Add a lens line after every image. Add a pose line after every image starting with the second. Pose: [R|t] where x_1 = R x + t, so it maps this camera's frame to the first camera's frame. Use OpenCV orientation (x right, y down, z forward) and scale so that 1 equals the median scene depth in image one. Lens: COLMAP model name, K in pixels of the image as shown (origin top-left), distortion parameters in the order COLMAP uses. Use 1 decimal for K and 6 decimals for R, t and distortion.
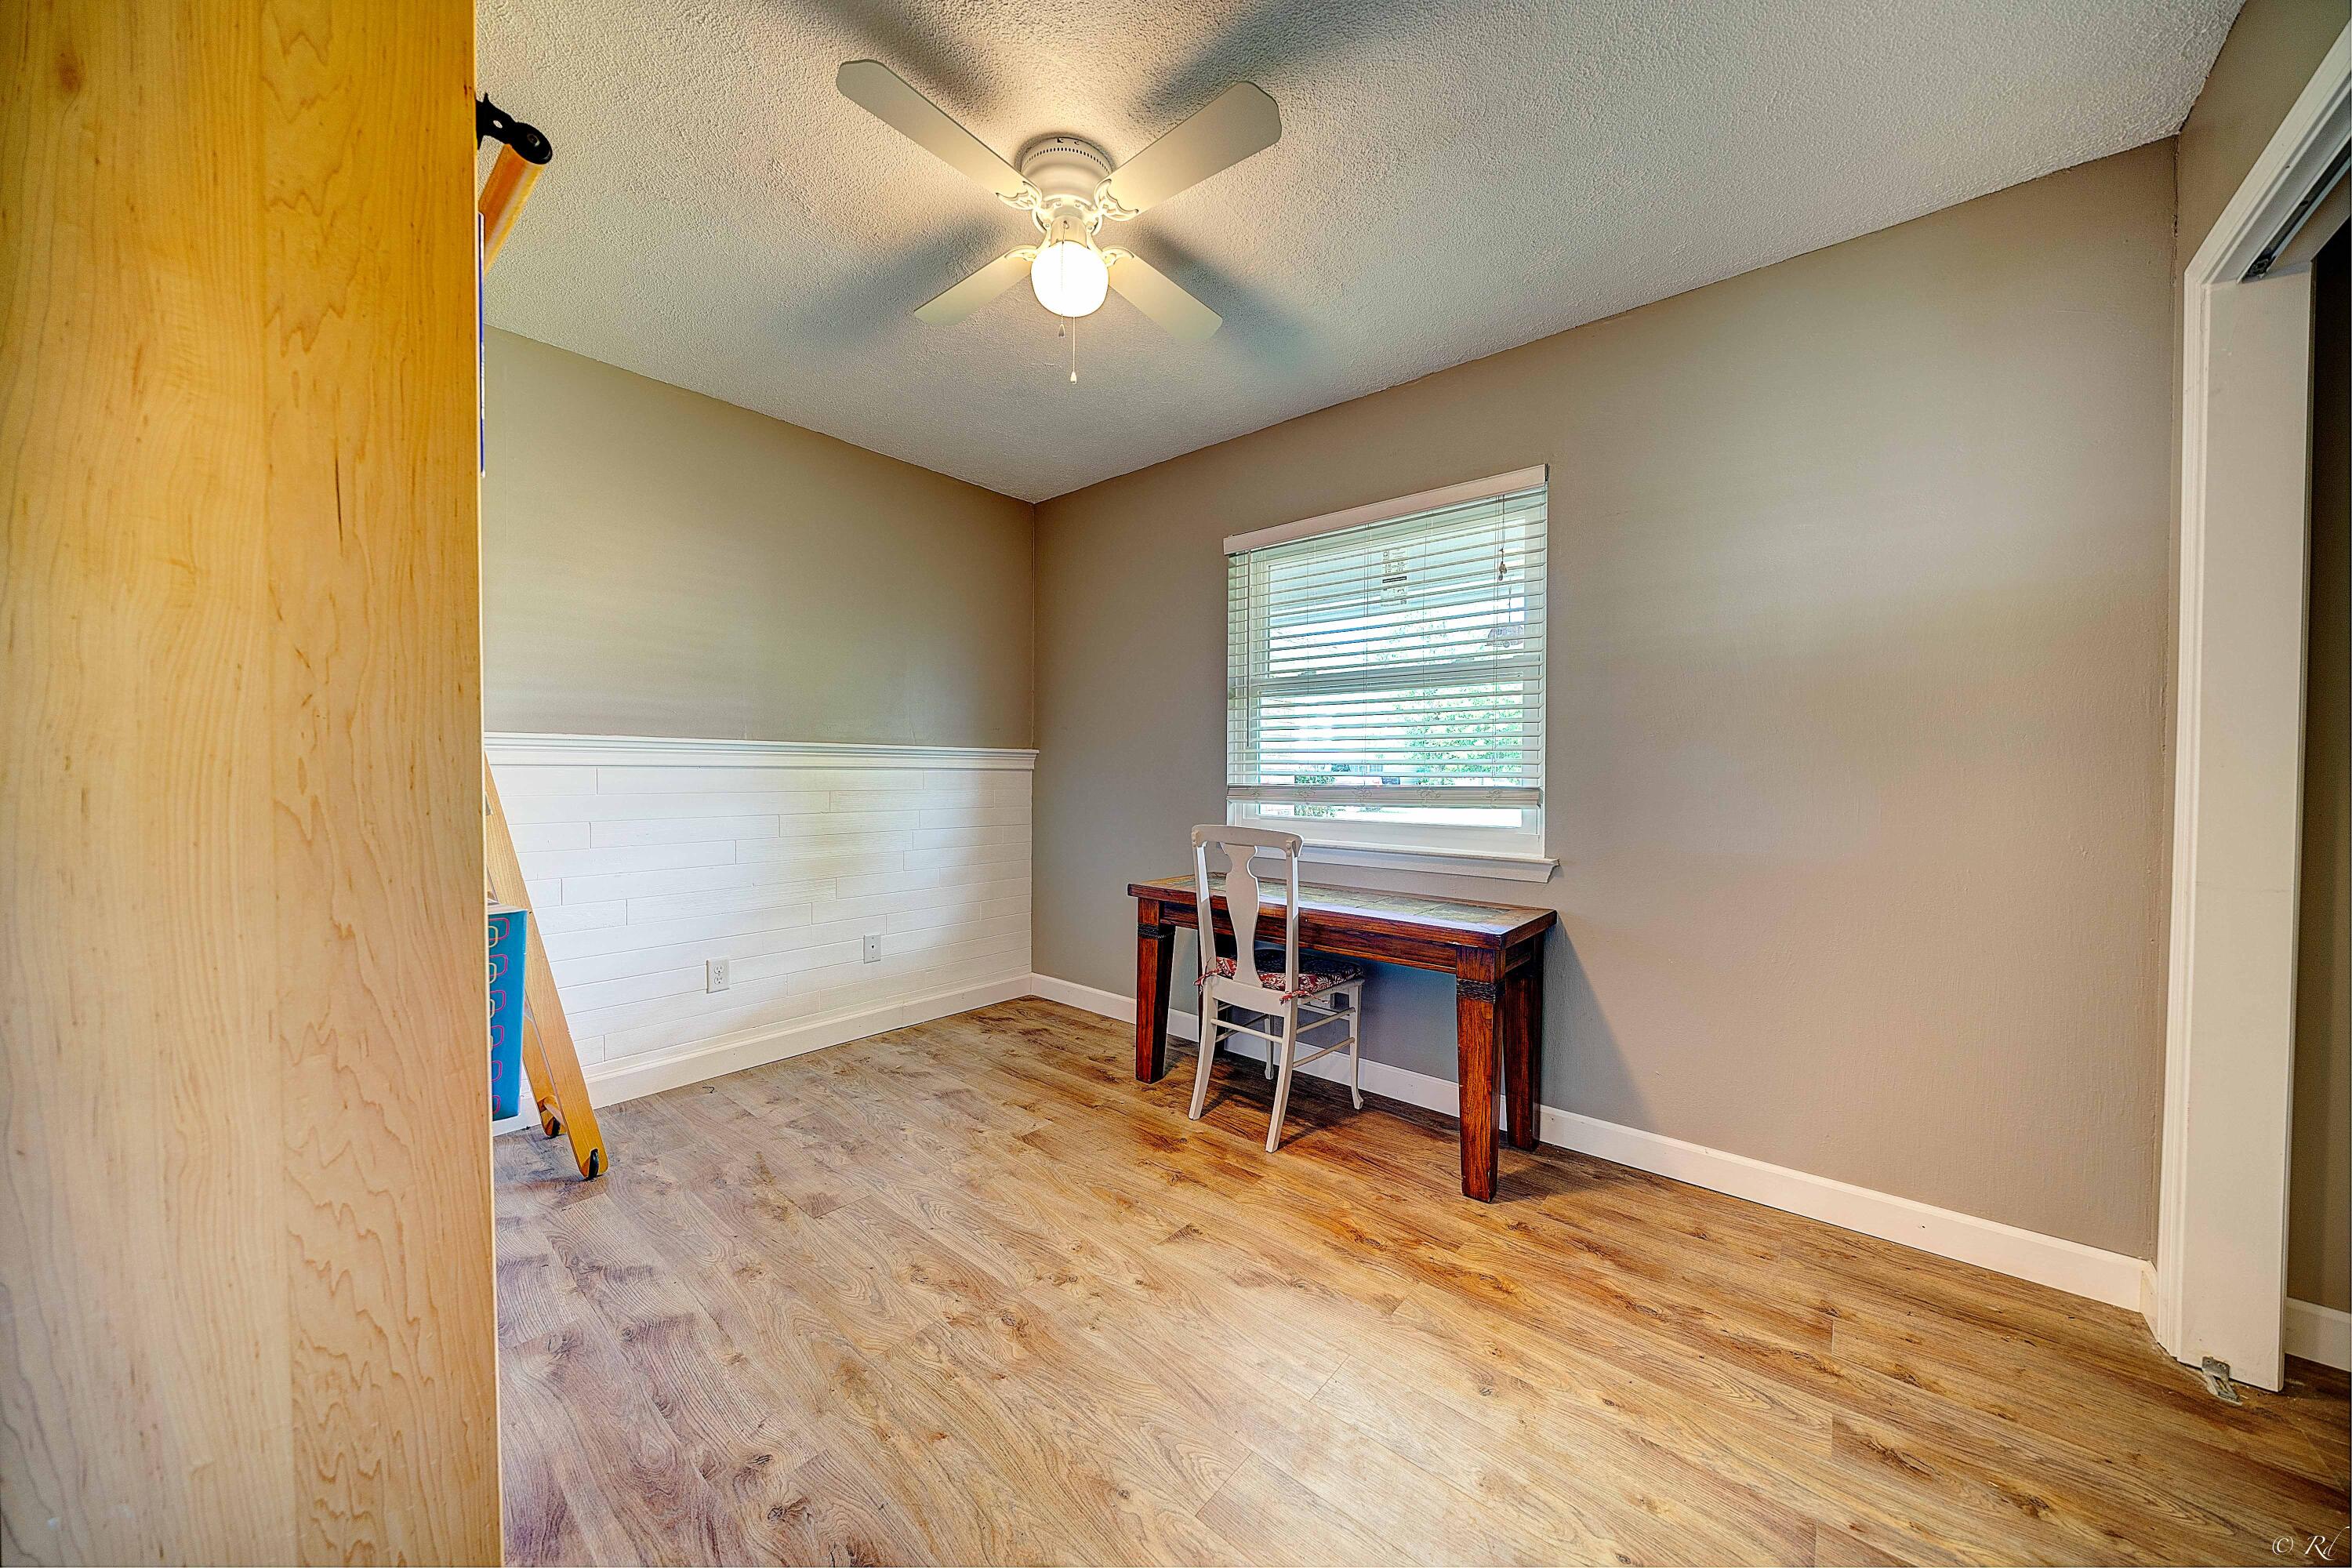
lens RADIAL K [[800.7, 0, 1176.0], [0, 800.7, 784.0], [0, 0, 1]] dist [-0.001841, -0.000124]
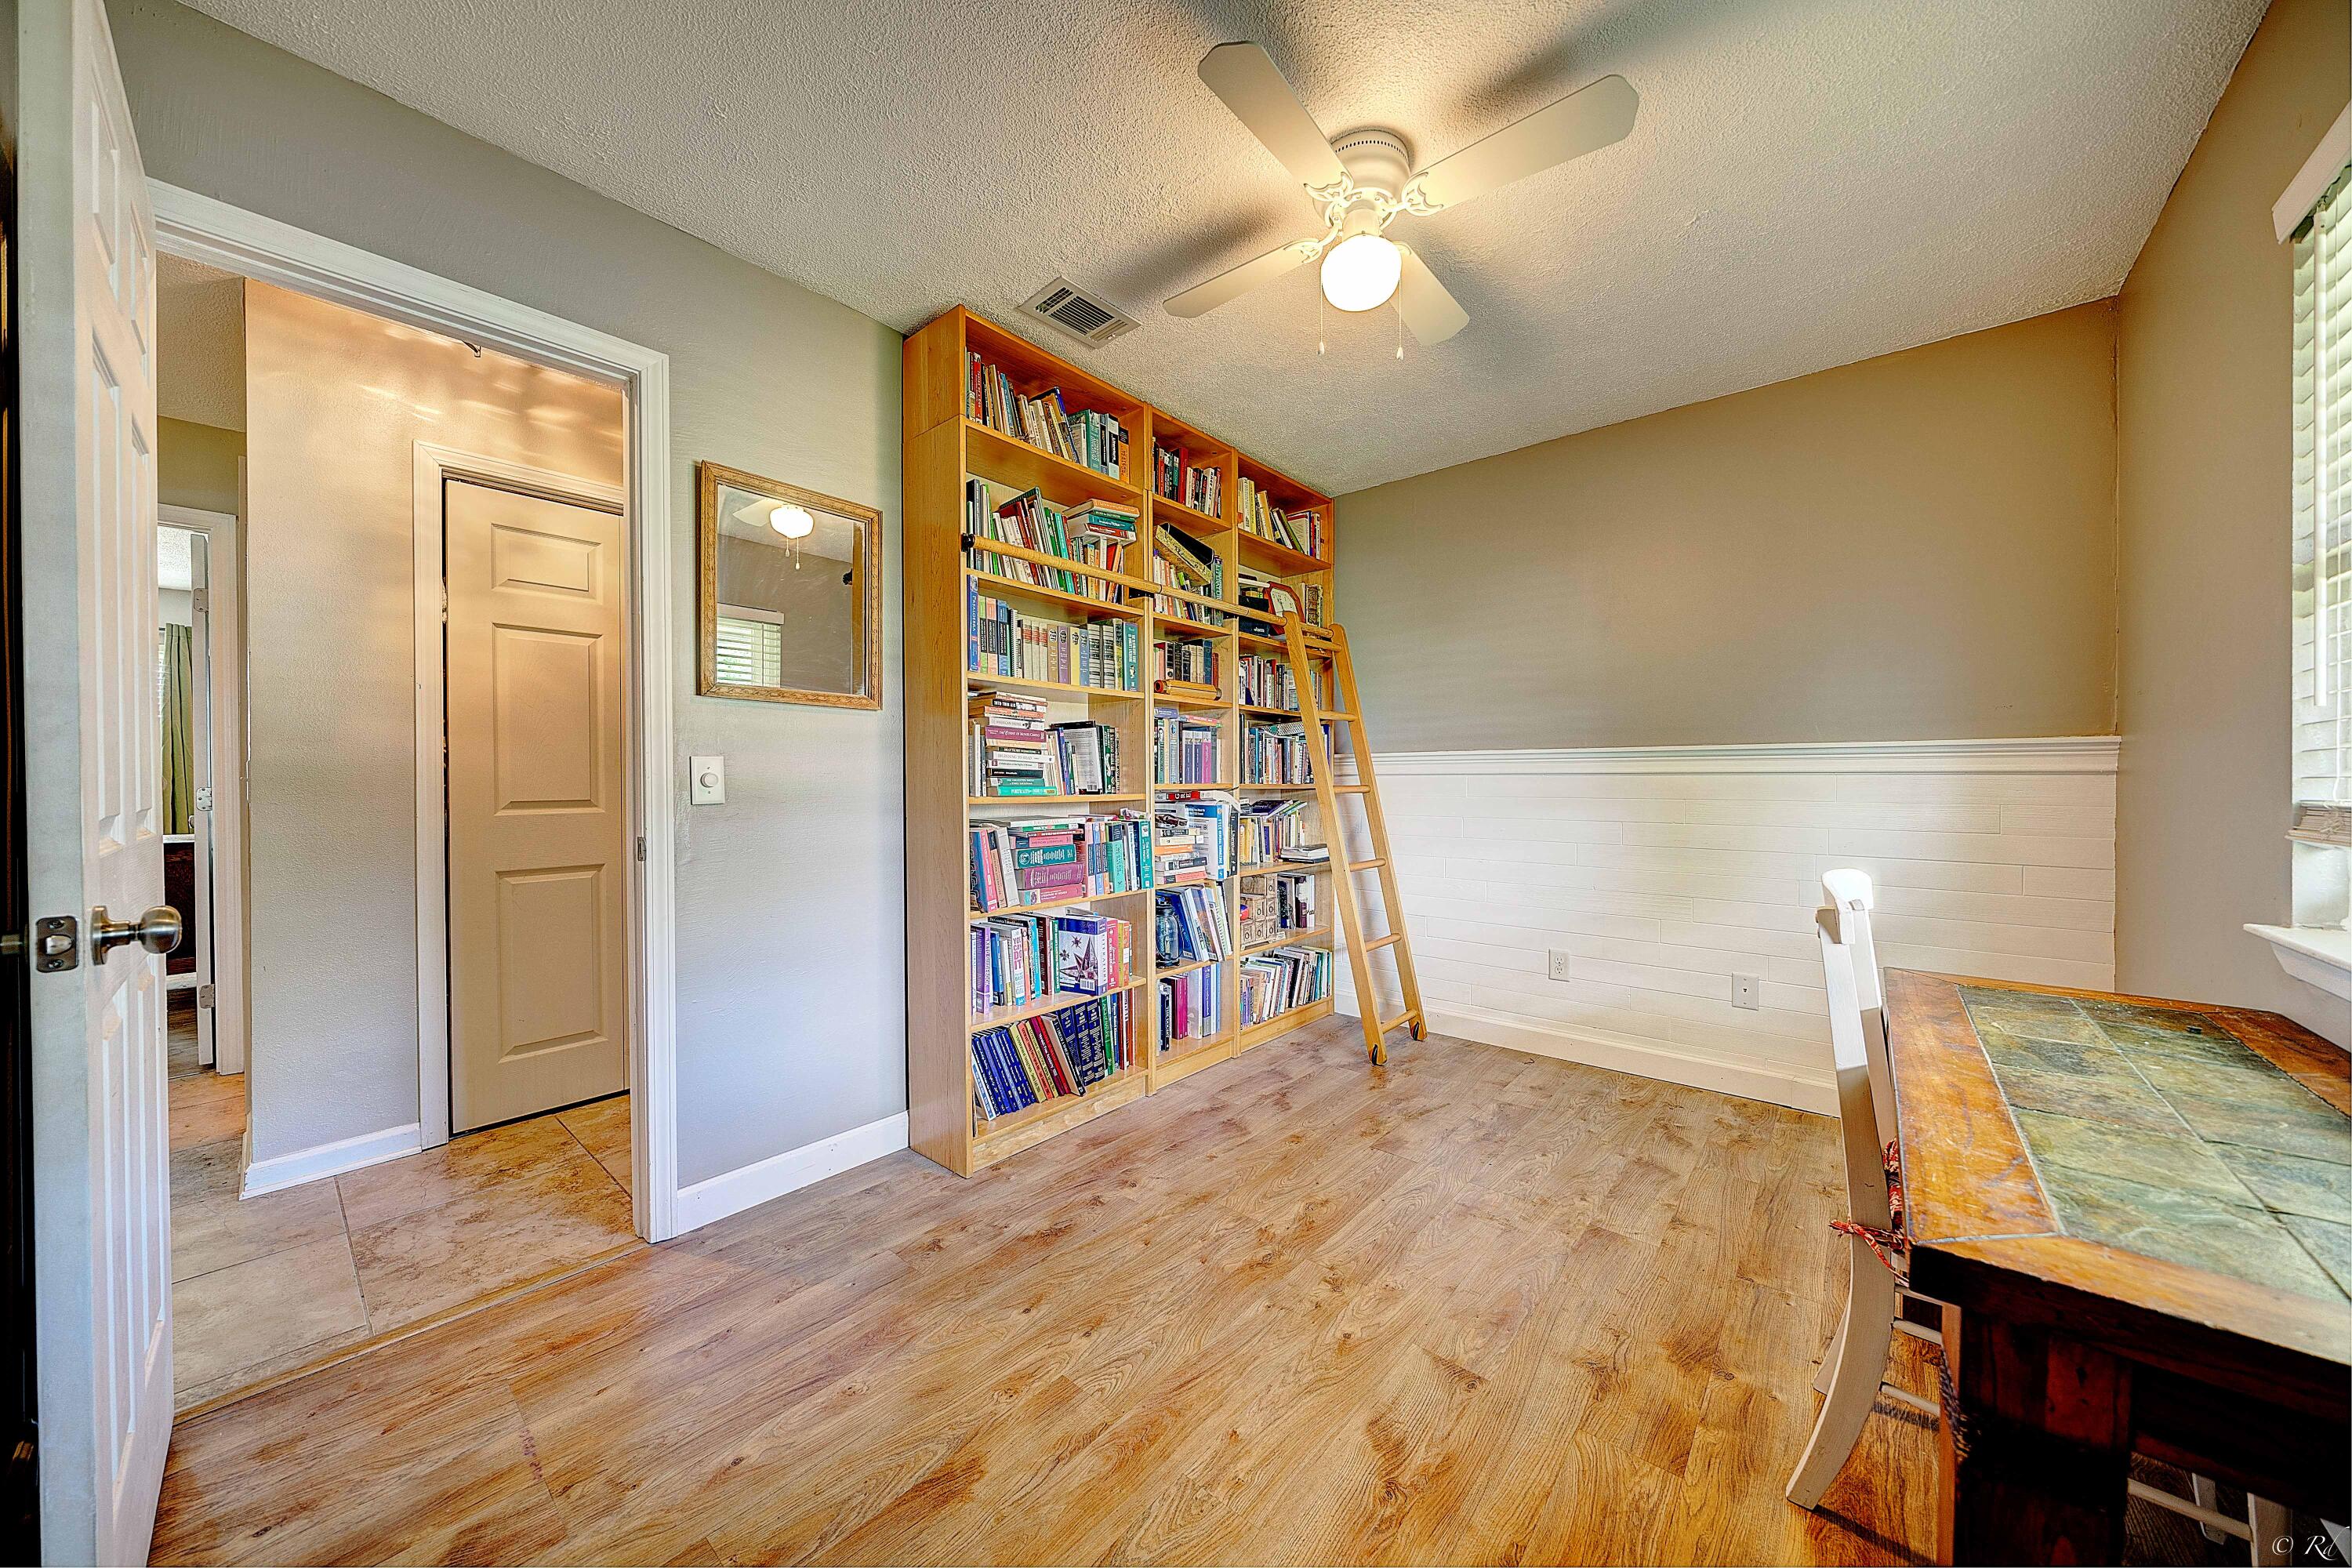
lens RADIAL K [[800.7, 0, 1176.0], [0, 800.7, 784.0], [0, 0, 1]] dist [-0.001841, -0.000124]
pose [[-0.007753, -0.000435, -0.999970, 0.620439], [-0.011236, 0.999937, -0.000348, -0.003014], [0.999907, 0.011233, -0.007757, 0.575083]]
